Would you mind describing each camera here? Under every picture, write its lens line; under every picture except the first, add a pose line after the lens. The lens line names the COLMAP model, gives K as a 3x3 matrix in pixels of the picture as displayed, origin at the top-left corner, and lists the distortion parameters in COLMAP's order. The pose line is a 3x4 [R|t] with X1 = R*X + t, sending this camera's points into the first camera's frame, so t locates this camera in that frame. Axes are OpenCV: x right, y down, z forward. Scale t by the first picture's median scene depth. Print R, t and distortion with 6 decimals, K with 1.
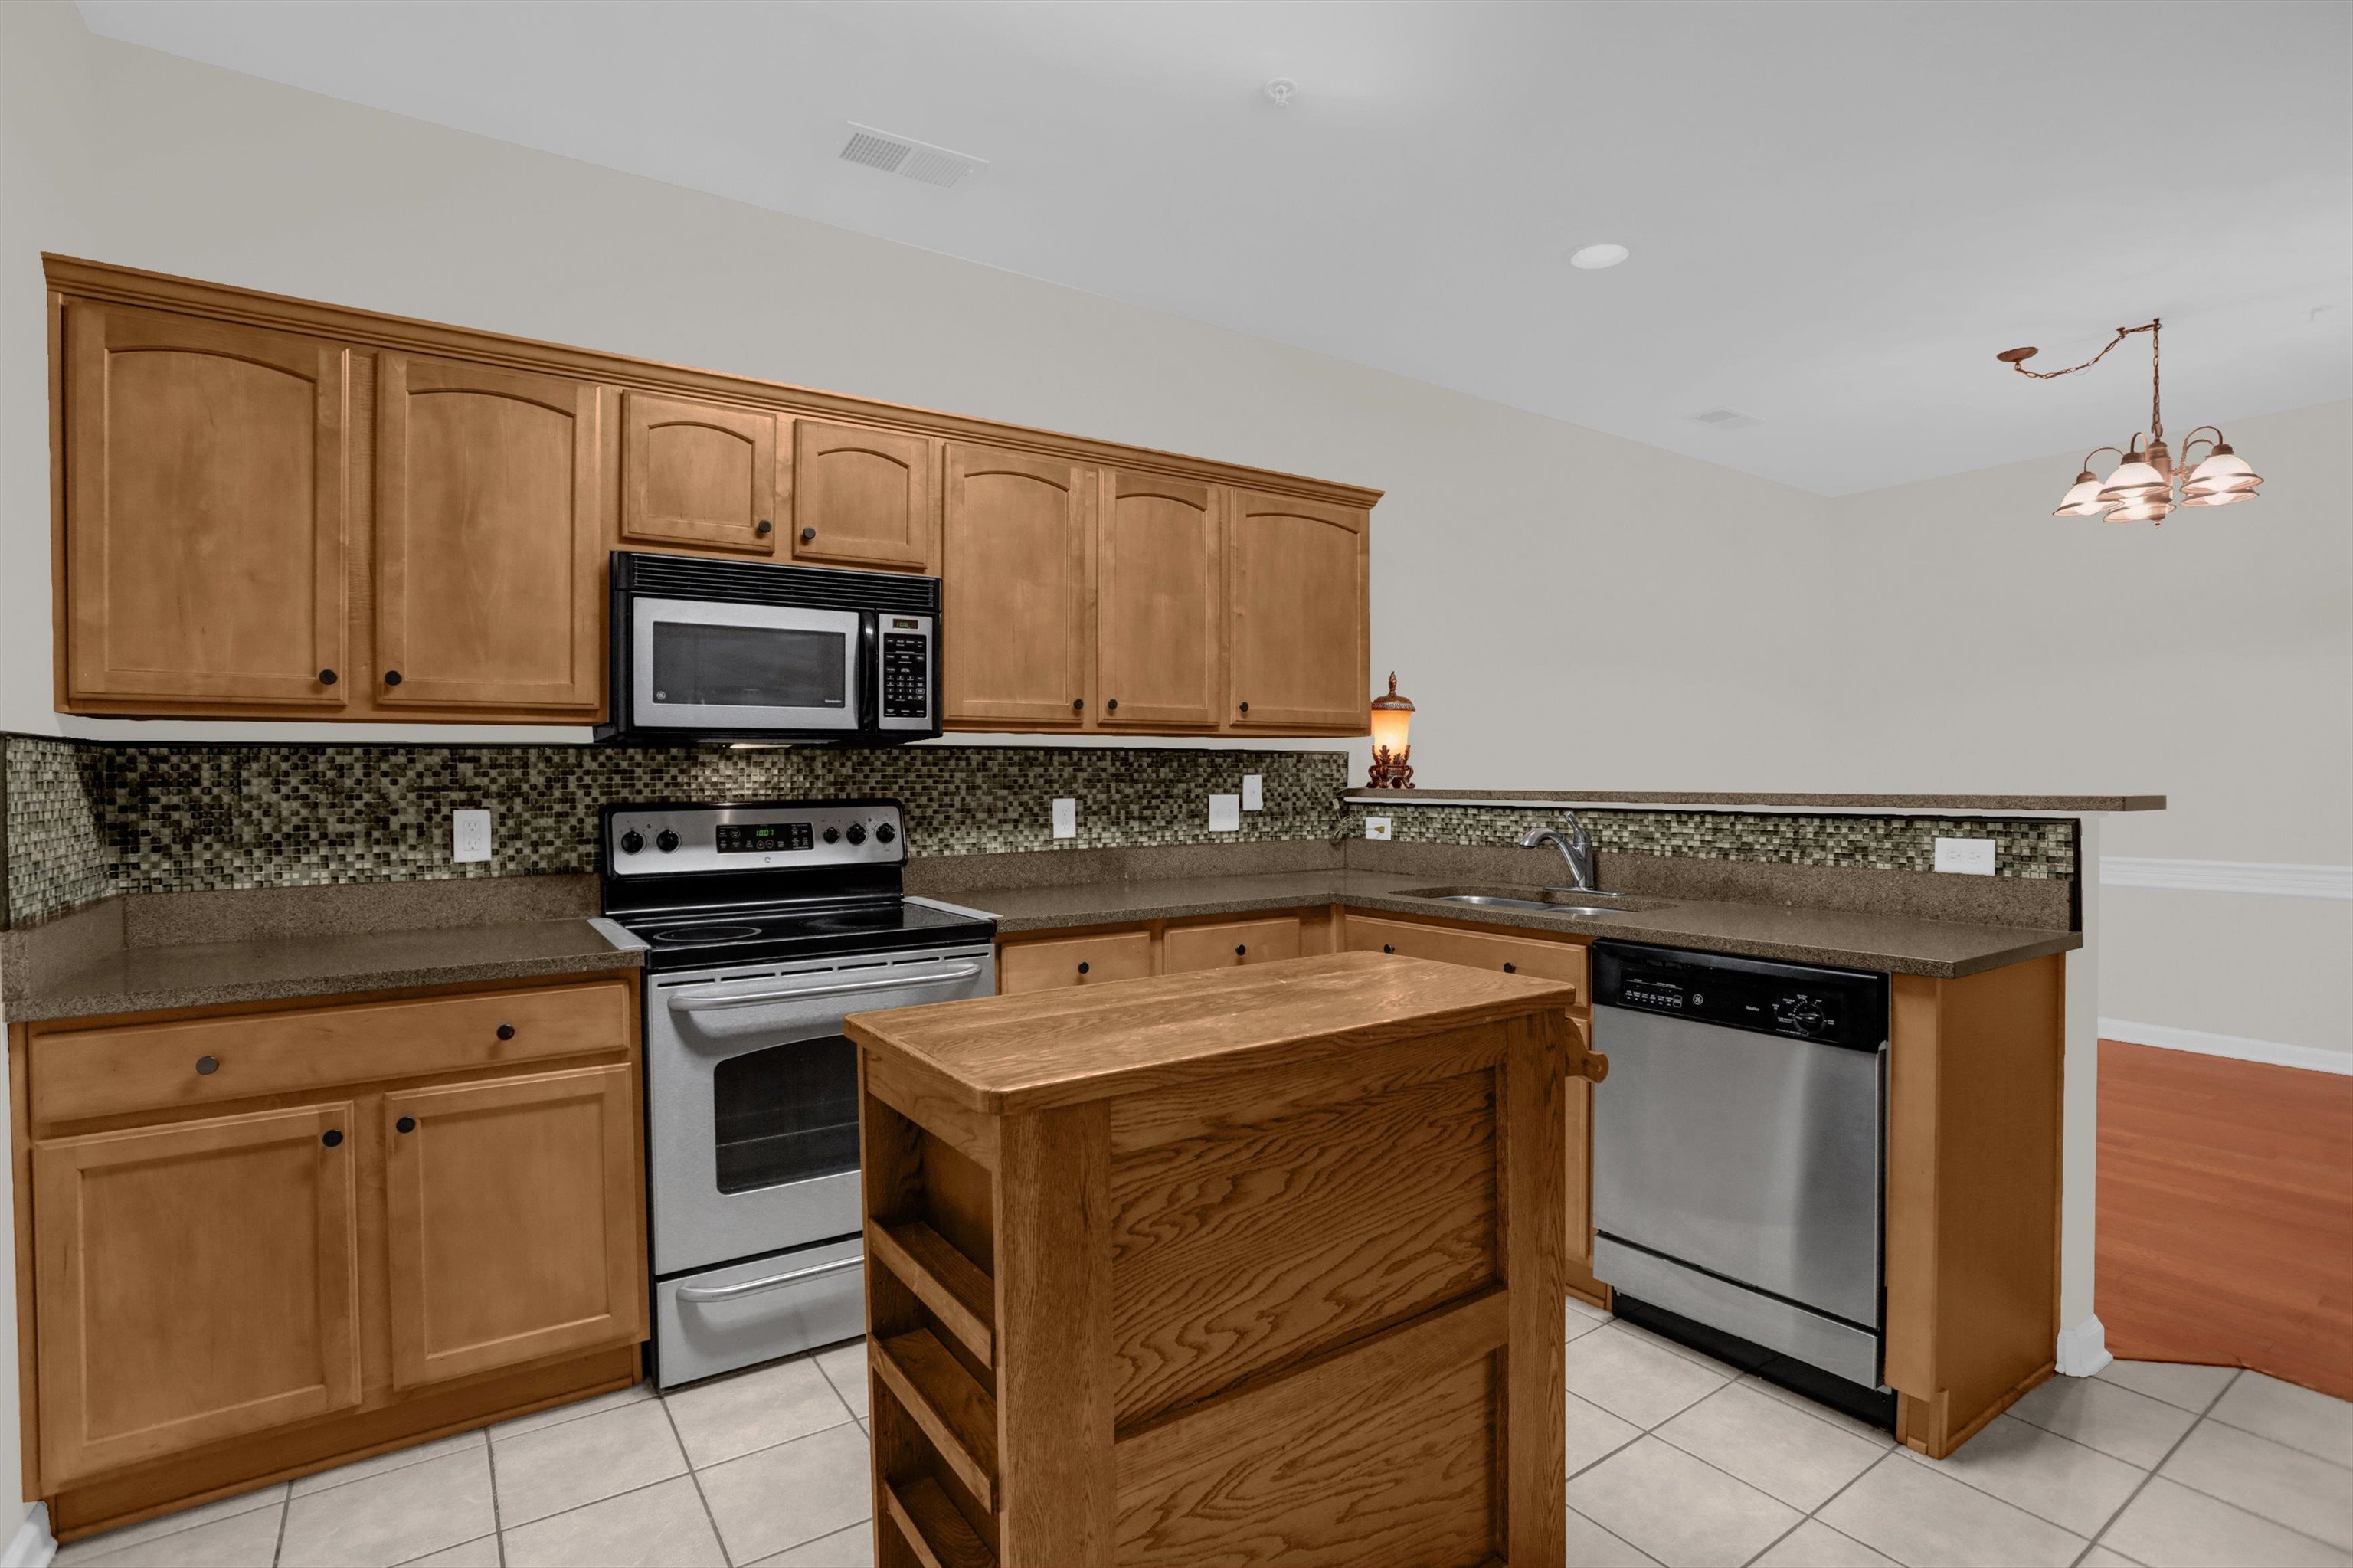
lens RADIAL K [[1153.1, 0, 1176.5], [0, 1153.1, 784.0], [0, 0, 1]] dist [-0.073562, 0.040093]
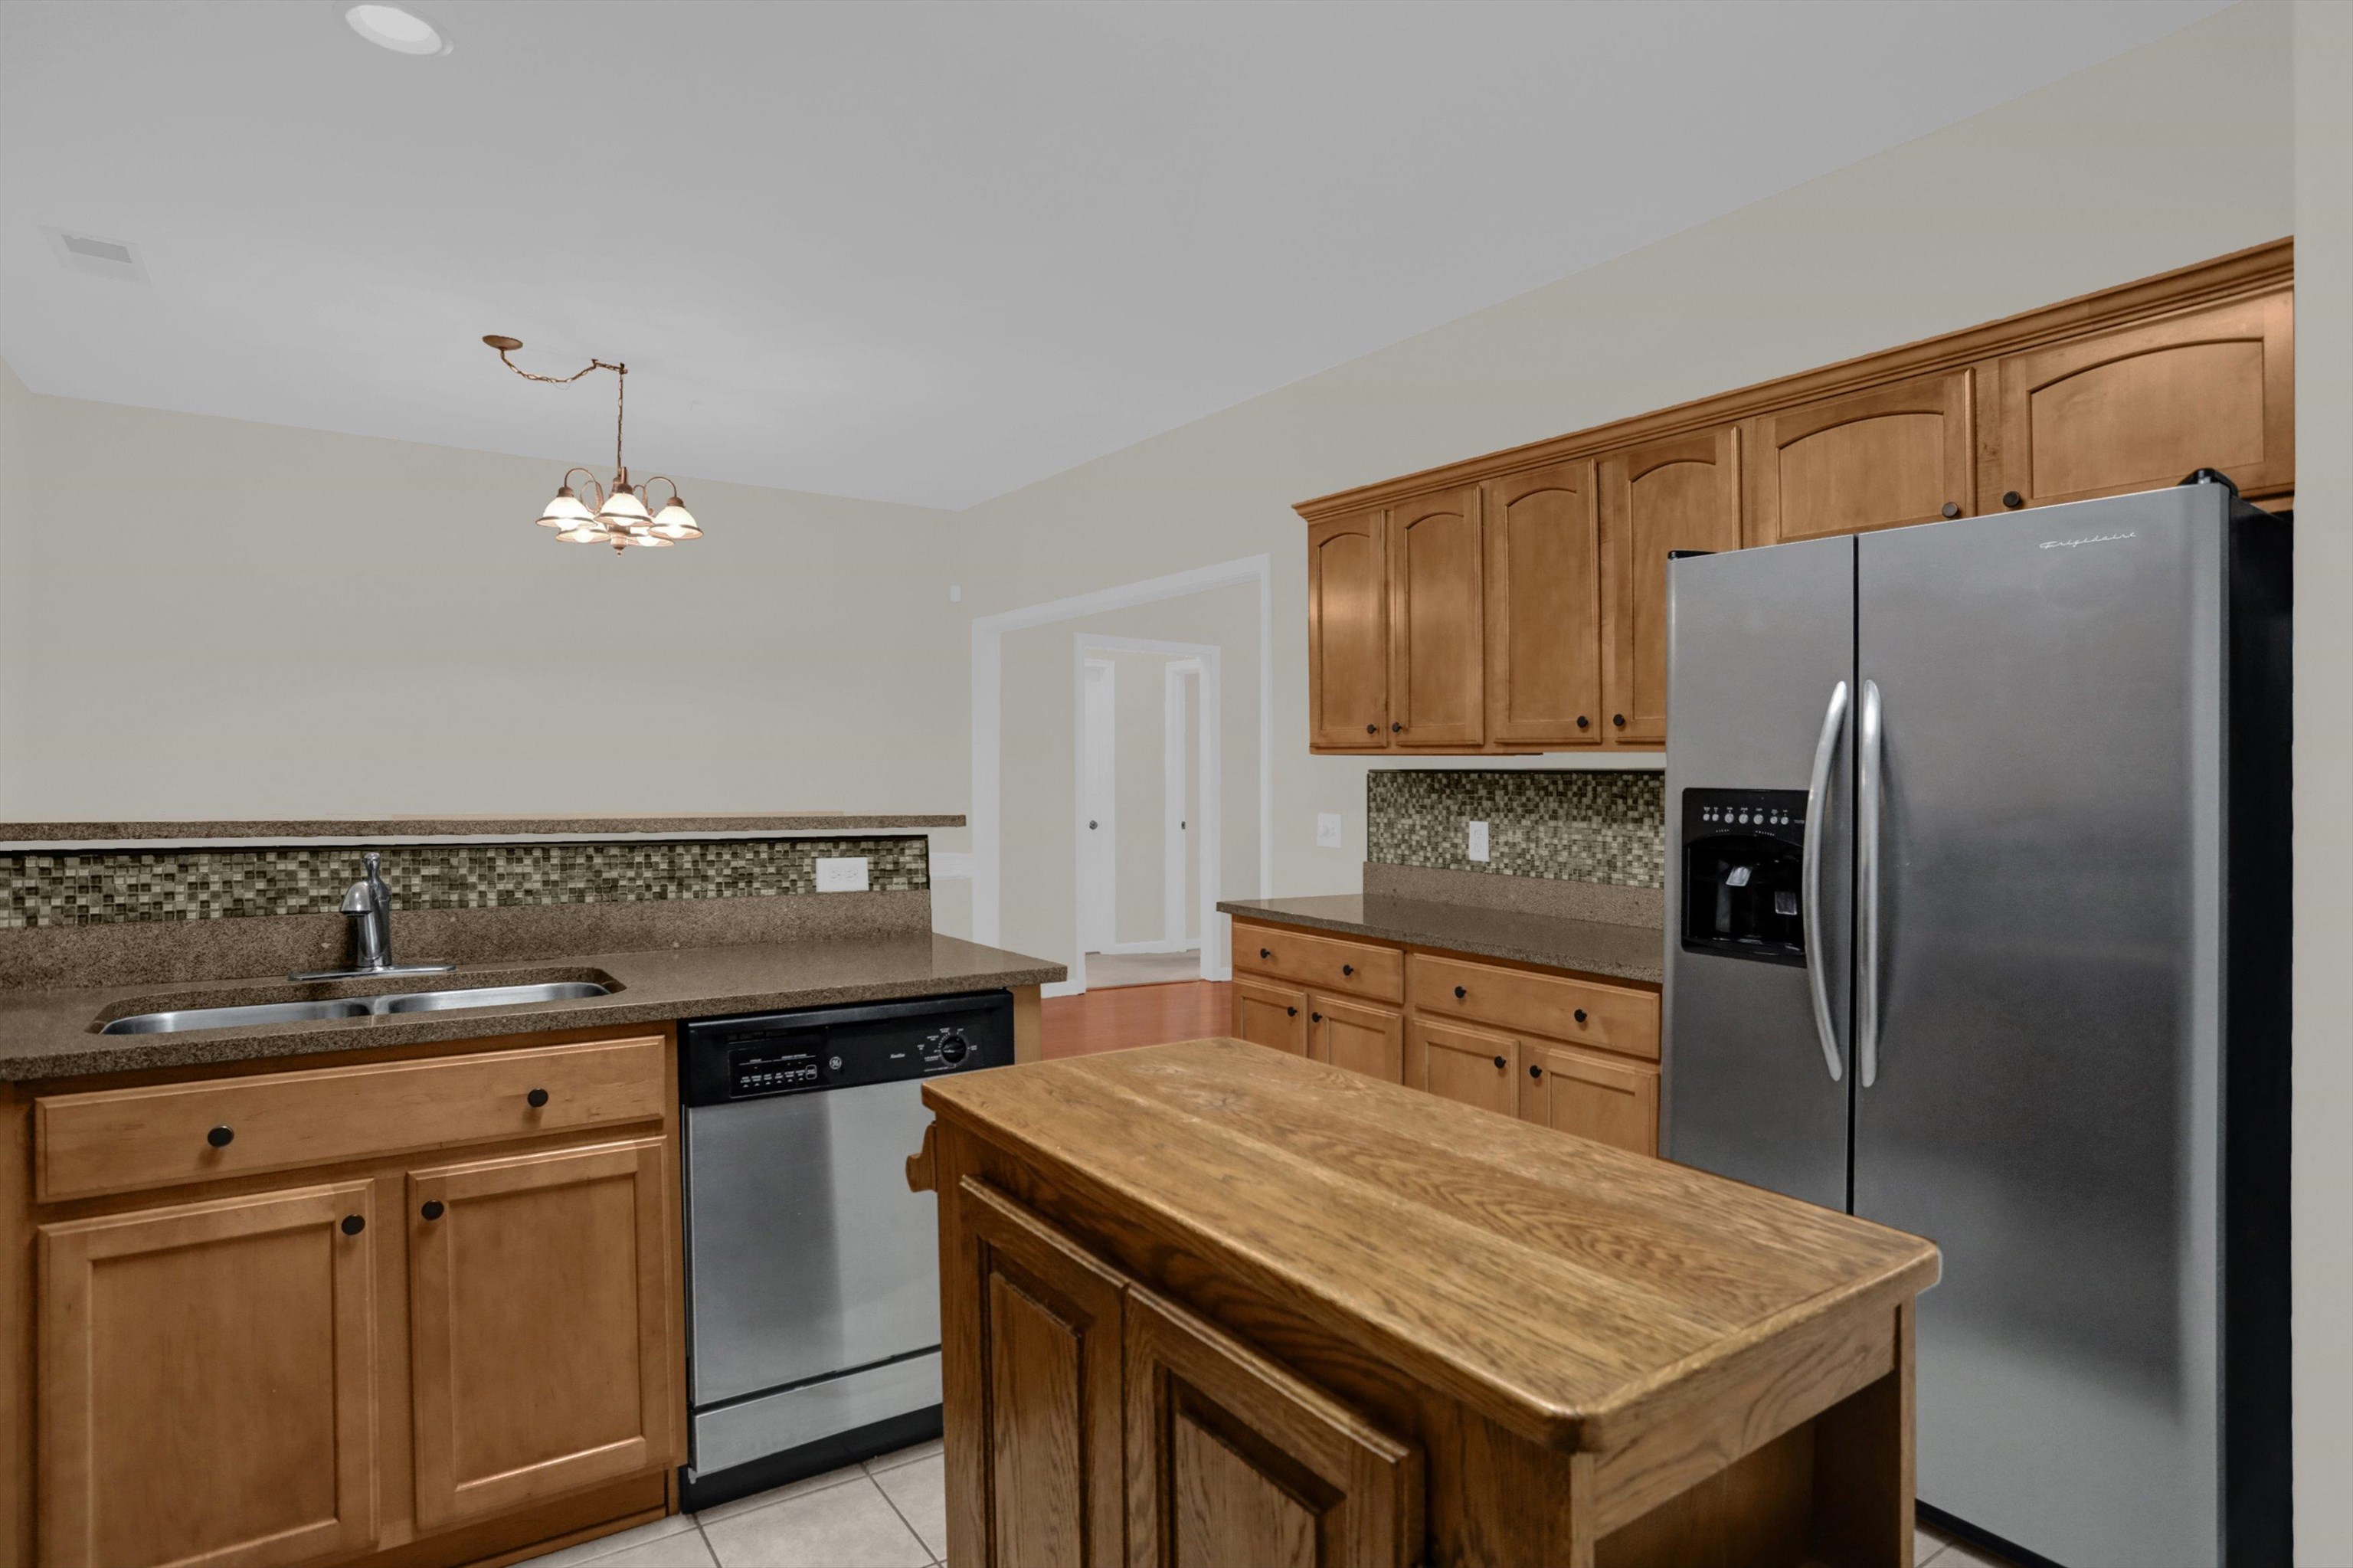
lens RADIAL K [[1259.2, 0, 1176.5], [0, 1259.2, 784.0], [0, 0, 1]] dist [-0.092003, 0.049981]
pose [[-0.004979, -0.000859, 0.999987, -0.363078], [-0.001268, 0.999999, 0.000852, -0.016788], [-0.999987, -0.001264, -0.004980, 0.560393]]
